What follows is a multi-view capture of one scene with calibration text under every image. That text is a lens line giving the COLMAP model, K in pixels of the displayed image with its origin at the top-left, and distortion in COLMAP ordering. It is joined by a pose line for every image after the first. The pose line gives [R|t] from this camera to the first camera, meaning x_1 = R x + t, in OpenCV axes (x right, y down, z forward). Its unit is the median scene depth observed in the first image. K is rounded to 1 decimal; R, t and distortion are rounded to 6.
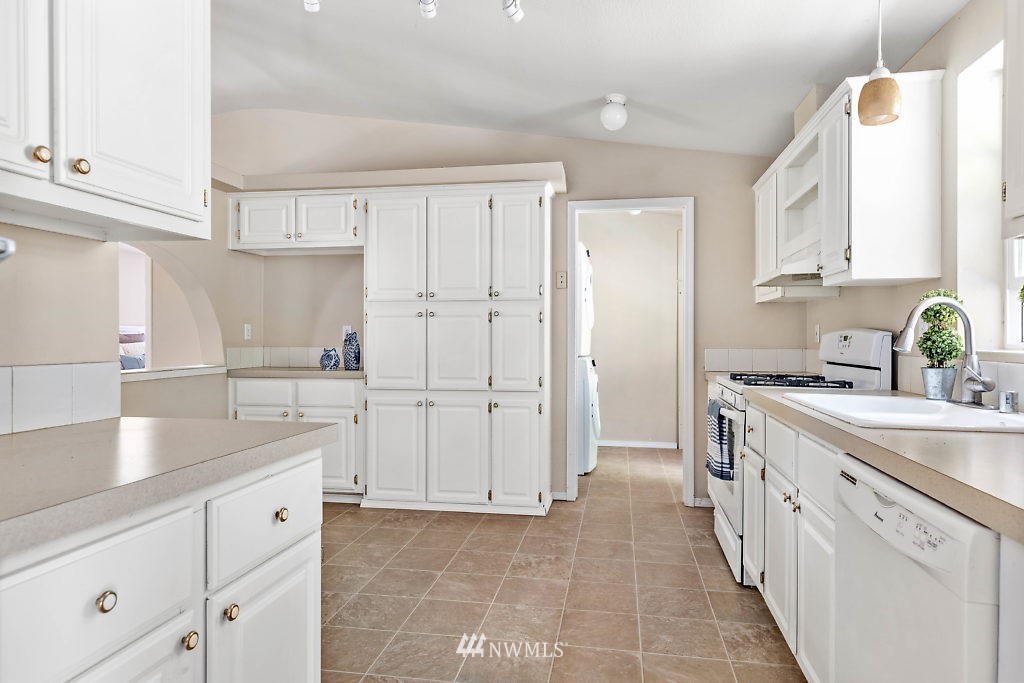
lens RADIAL K [[624.6, 0, 512.0], [0, 624.6, 341.5], [0, 0, 1]] dist [-0.000780, -0.000444]
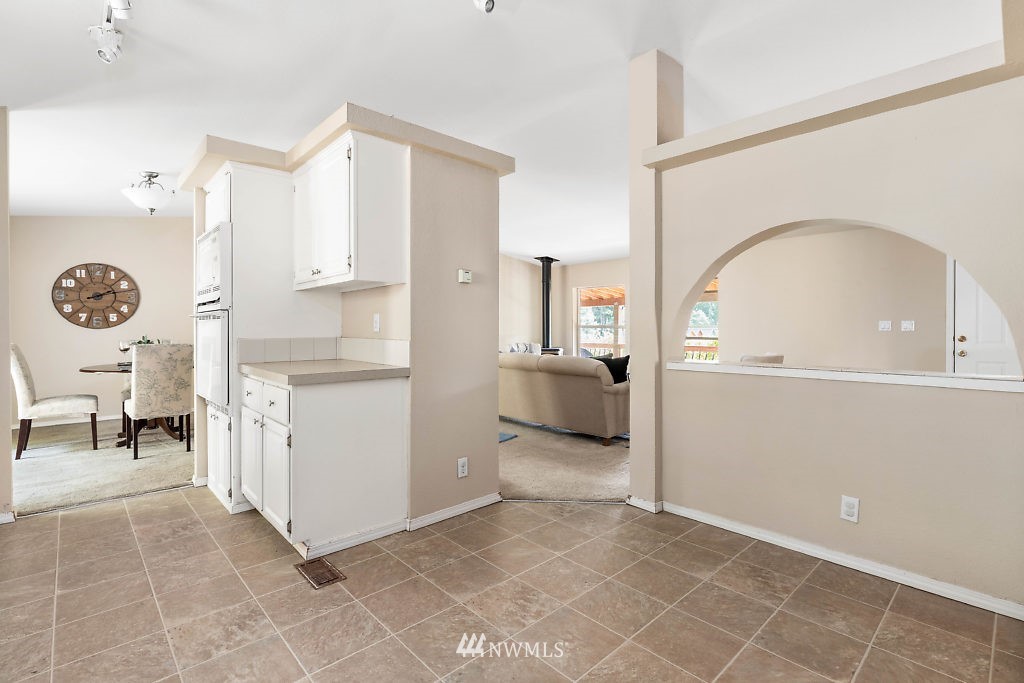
lens RADIAL K [[472.3, 0, 517.5], [0, 472.3, 351.5], [0, 0, 1]] dist [0.000483, 0.000883]
pose [[-0.599793, 0.036255, -0.799333, 0.293811], [-0.002732, 0.998874, 0.047356, -0.009879], [0.800150, 0.030588, -0.599019, 1.711864]]
